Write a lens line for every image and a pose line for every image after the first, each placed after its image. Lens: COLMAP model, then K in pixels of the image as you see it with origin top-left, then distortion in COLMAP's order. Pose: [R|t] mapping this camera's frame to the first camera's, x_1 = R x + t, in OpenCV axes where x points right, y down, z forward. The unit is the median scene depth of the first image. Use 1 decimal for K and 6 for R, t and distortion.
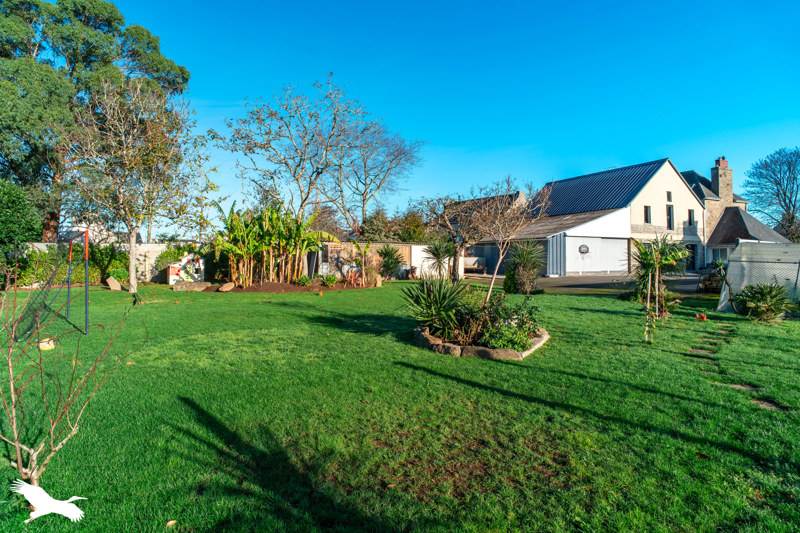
lens RADIAL K [[450.0, 0, 400.0], [0, 450.0, 266.5], [0, 0, 1]] dist [-0.002003, -0.000547]
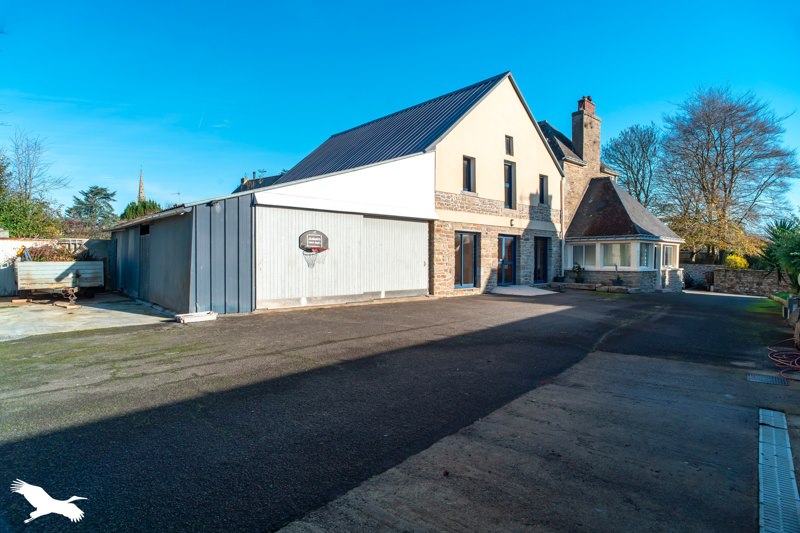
lens RADIAL K [[450.0, 0, 400.0], [0, 450.0, 266.5], [0, 0, 1]] dist [-0.002003, -0.000547]
pose [[0.957864, 0.007026, 0.287136, 0.319808], [-0.015499, 0.999509, 0.027246, -0.024579], [-0.286804, -0.030548, 0.957502, 0.517631]]
